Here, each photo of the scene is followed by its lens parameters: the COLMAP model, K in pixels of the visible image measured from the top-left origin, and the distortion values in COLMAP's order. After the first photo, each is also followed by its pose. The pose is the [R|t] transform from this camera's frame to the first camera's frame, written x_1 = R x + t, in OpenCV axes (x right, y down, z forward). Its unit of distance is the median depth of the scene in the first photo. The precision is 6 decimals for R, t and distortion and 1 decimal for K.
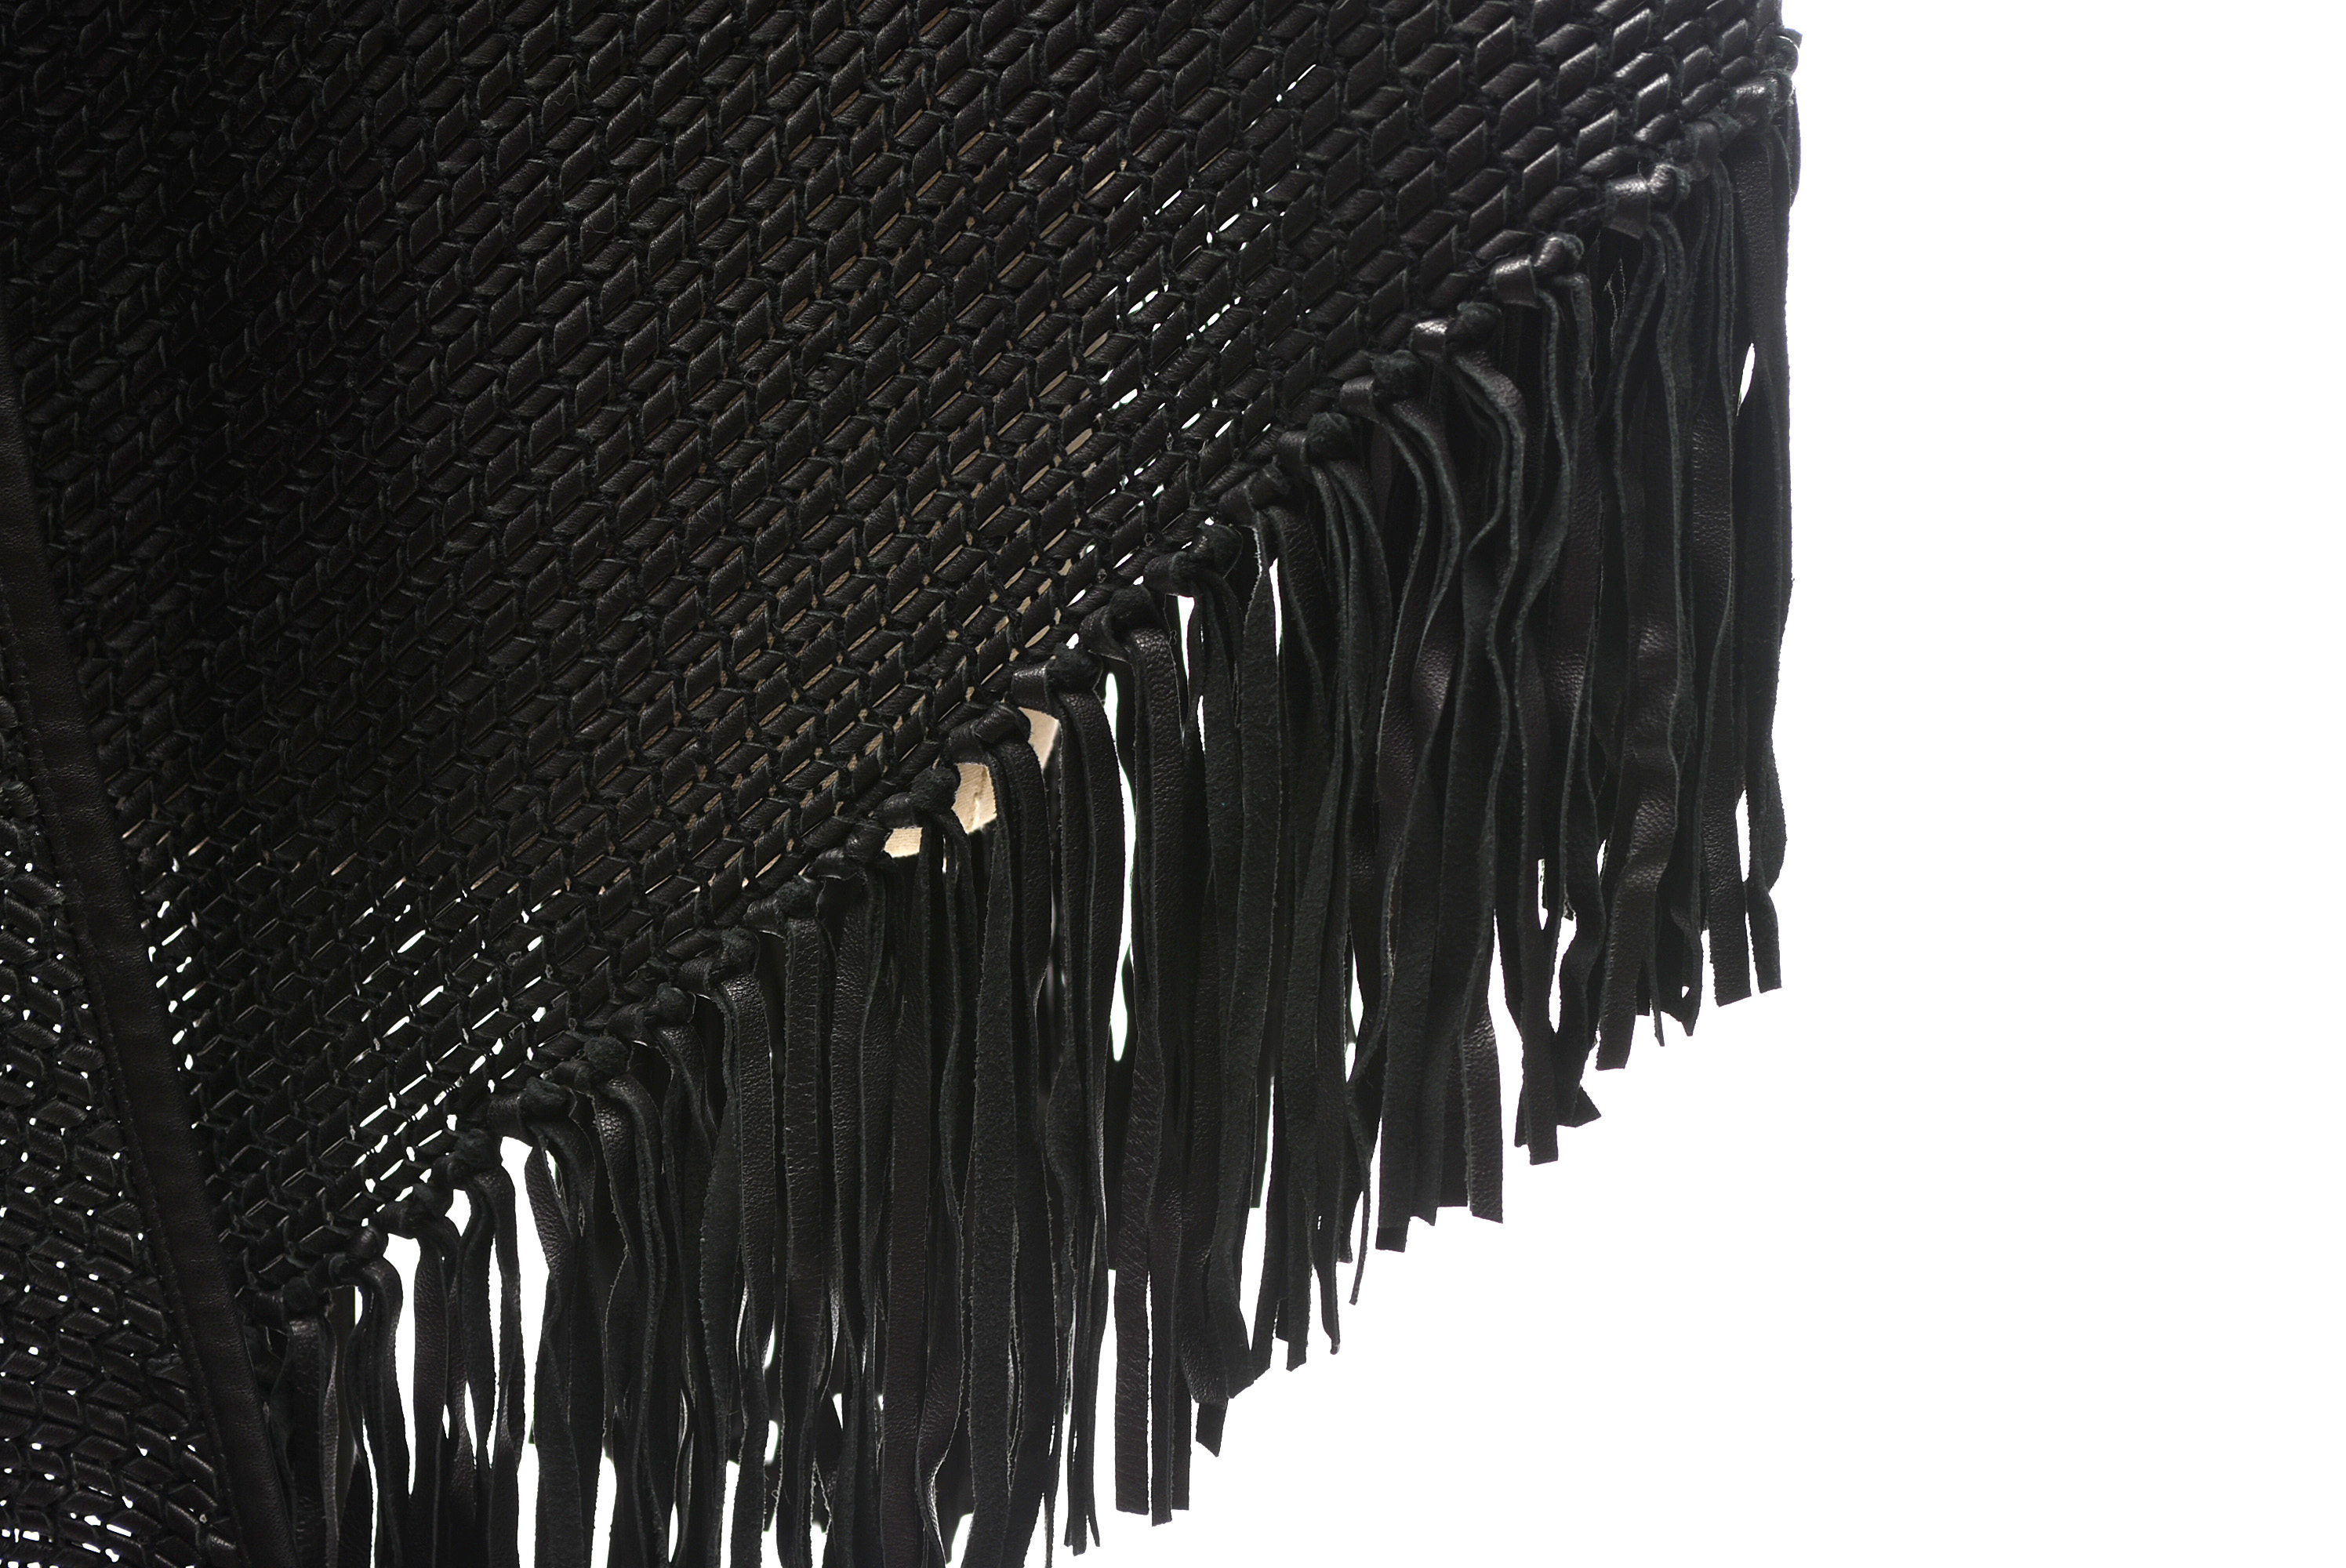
lens RADIAL K [[5210.0, 0, 1173.0], [0, 5210.0, 784.0], [0, 0, 1]] dist [-0.014700, -0.009001]
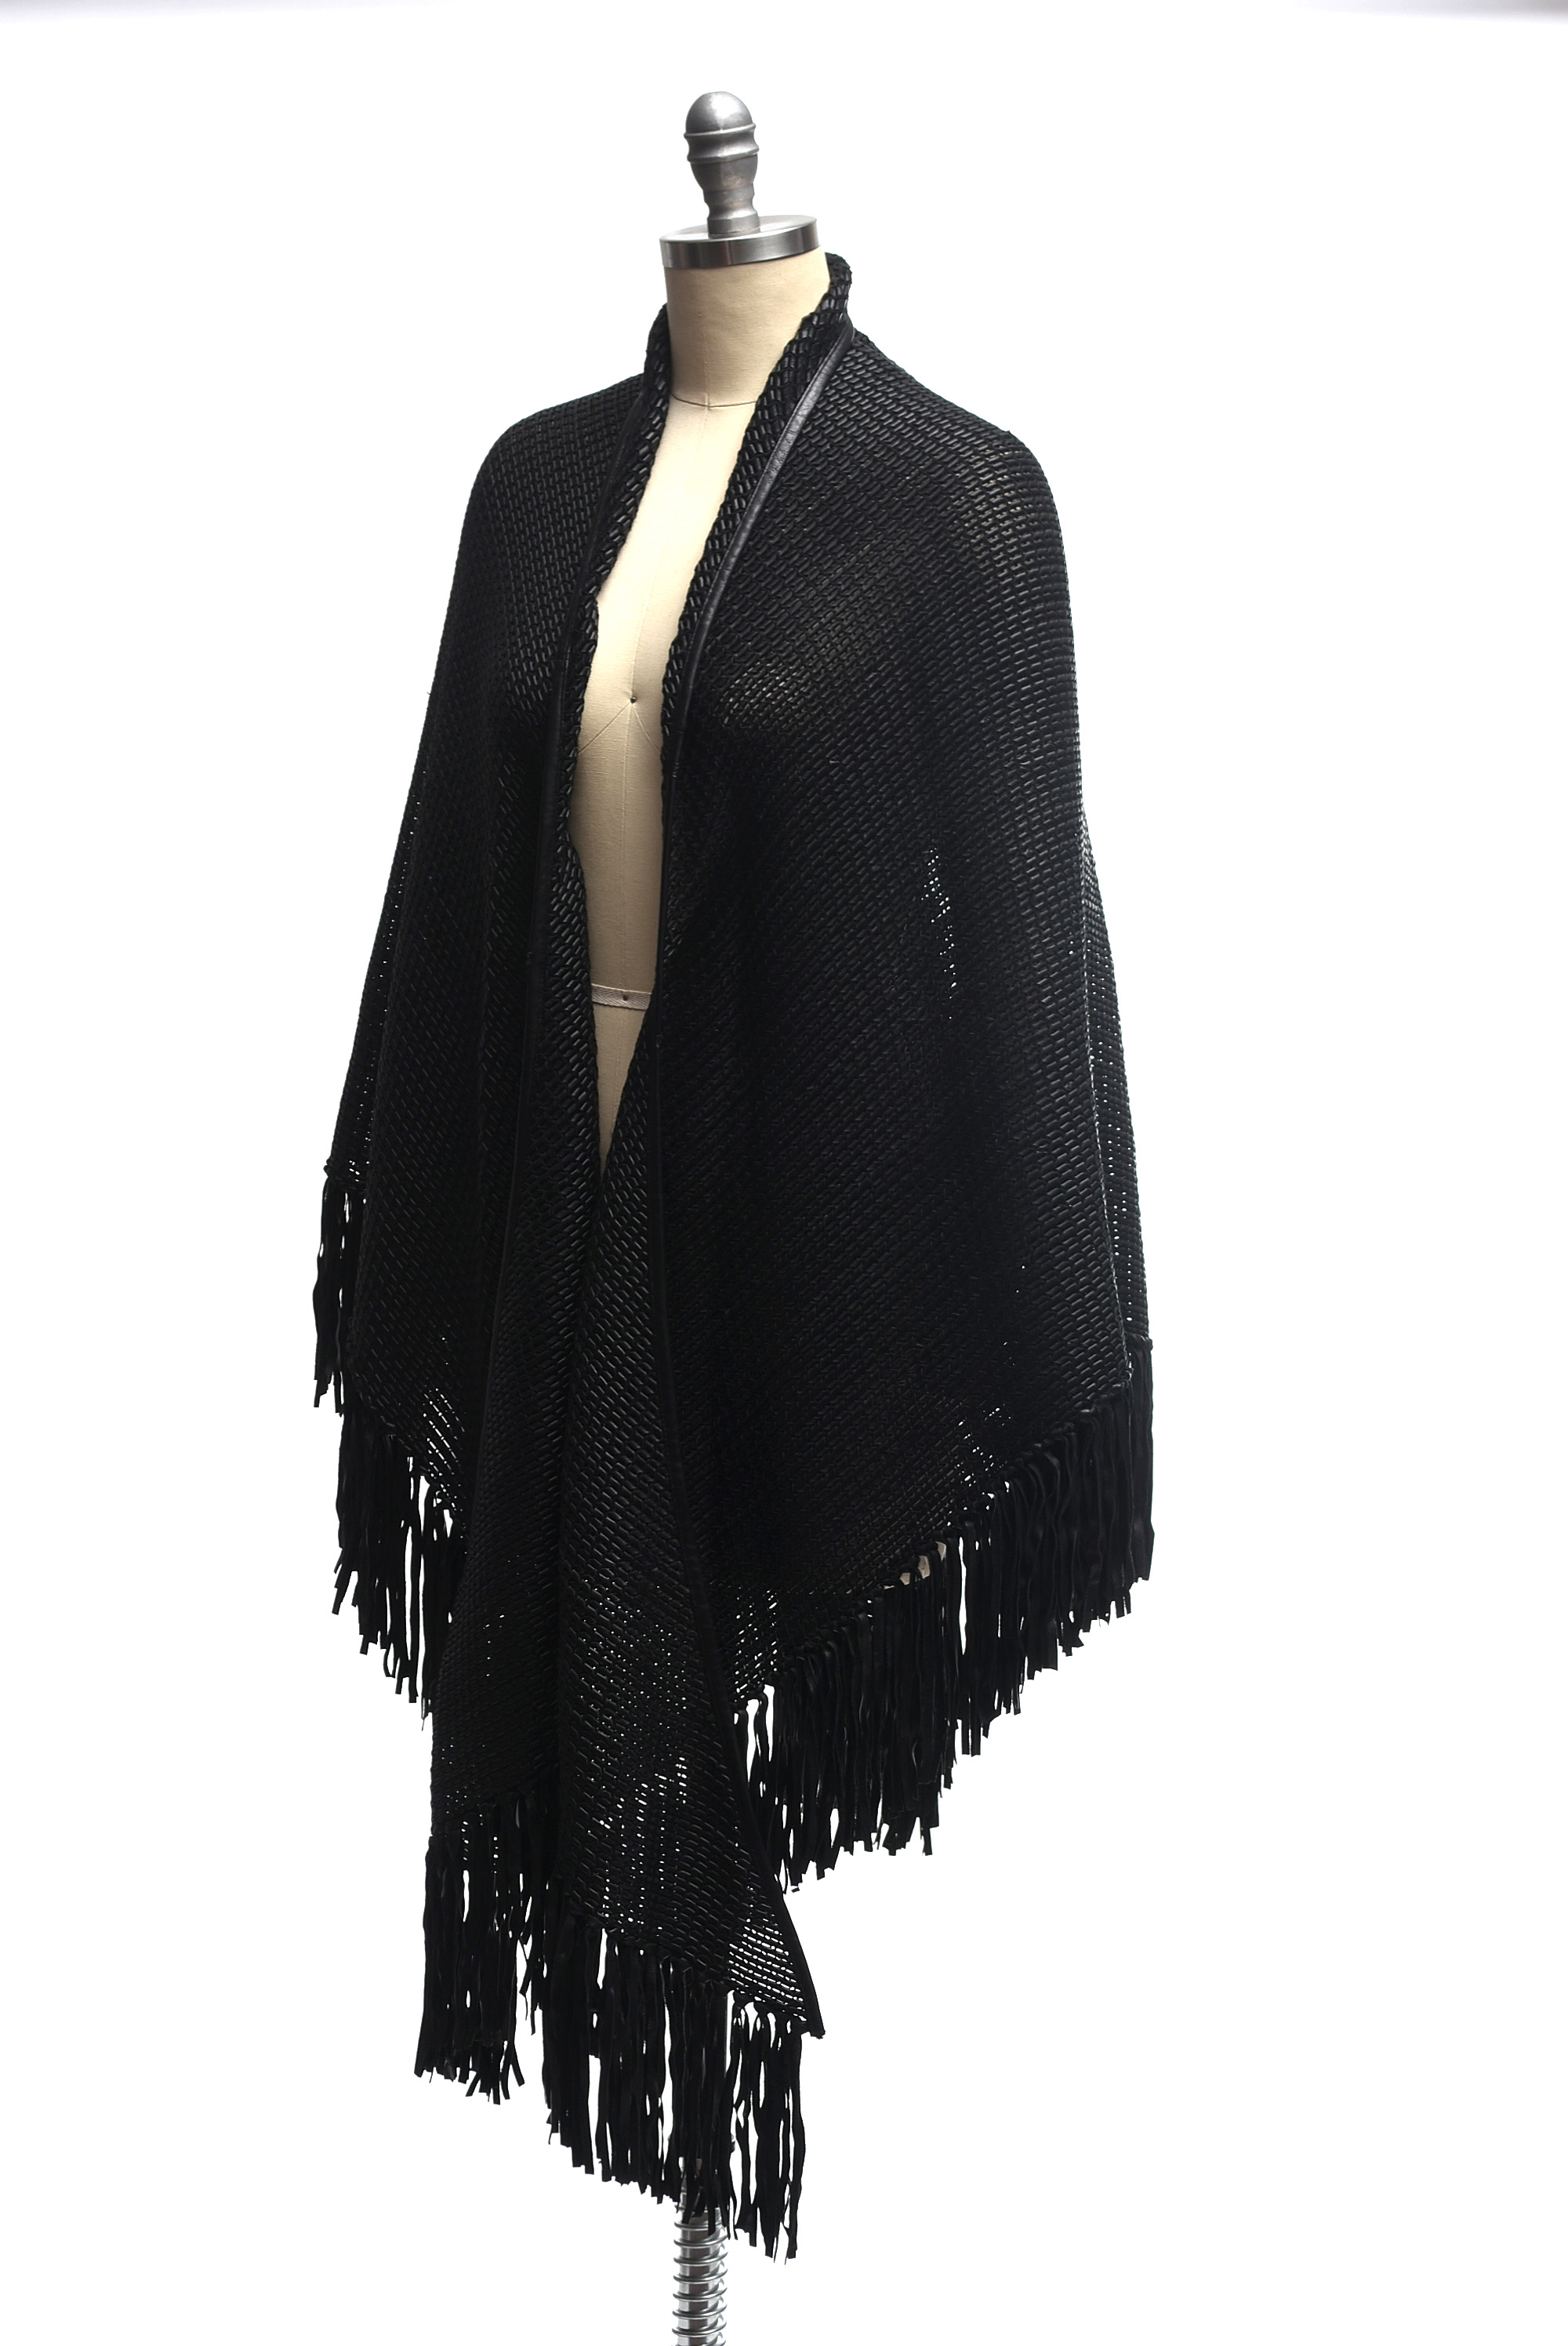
lens RADIAL K [[5210.0, 0, 784.0], [0, 5210.0, 1173.0], [0, 0, 1]] dist [-0.014700, -0.009001]
pose [[0.997943, -0.006743, -0.063752, 0.107087], [0.000143, 0.994685, -0.102968, 0.111793], [0.064107, 0.102747, 0.992640, -2.882255]]
